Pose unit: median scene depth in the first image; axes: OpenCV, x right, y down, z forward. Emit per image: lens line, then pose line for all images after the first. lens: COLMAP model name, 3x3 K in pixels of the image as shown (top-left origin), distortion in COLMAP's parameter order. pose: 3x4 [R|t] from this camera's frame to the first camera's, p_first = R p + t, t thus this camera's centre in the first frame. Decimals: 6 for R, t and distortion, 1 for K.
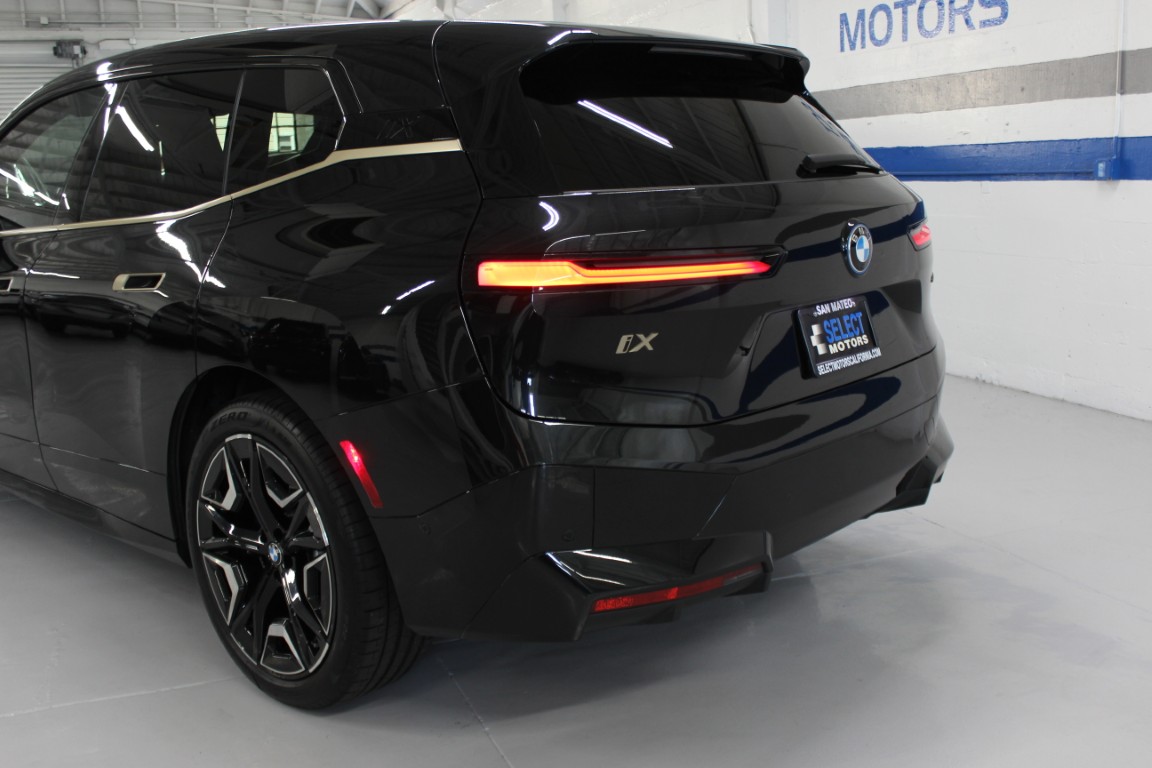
lens RADIAL K [[1161.3, 0, 628.1], [0, 1161.3, 386.7], [0, 0, 1]] dist [-0.150647, 0.203629]
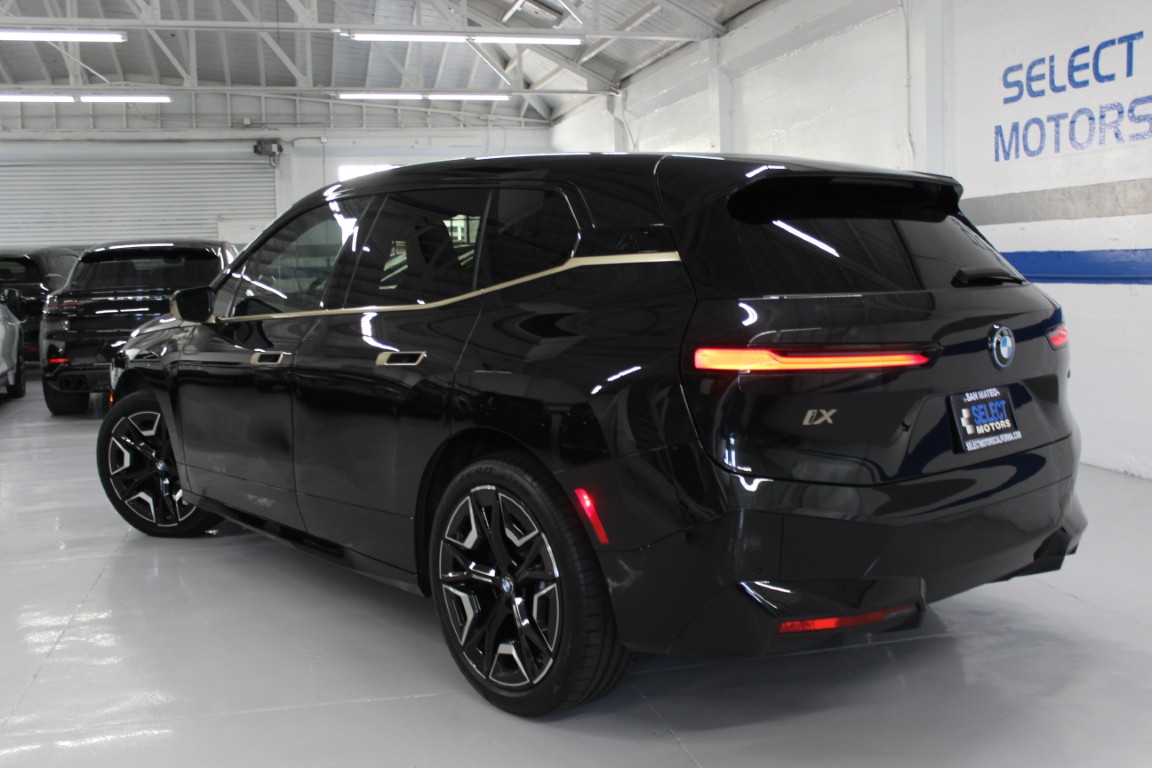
lens RADIAL K [[1161.3, 0, 628.1], [0, 1161.3, 386.7], [0, 0, 1]] dist [-0.150647, 0.203629]
pose [[0.991381, 0.025678, -0.128472, -0.029787], [-0.035762, 0.996404, -0.076811, 0.025113], [0.126038, 0.080744, 0.988734, -0.207221]]
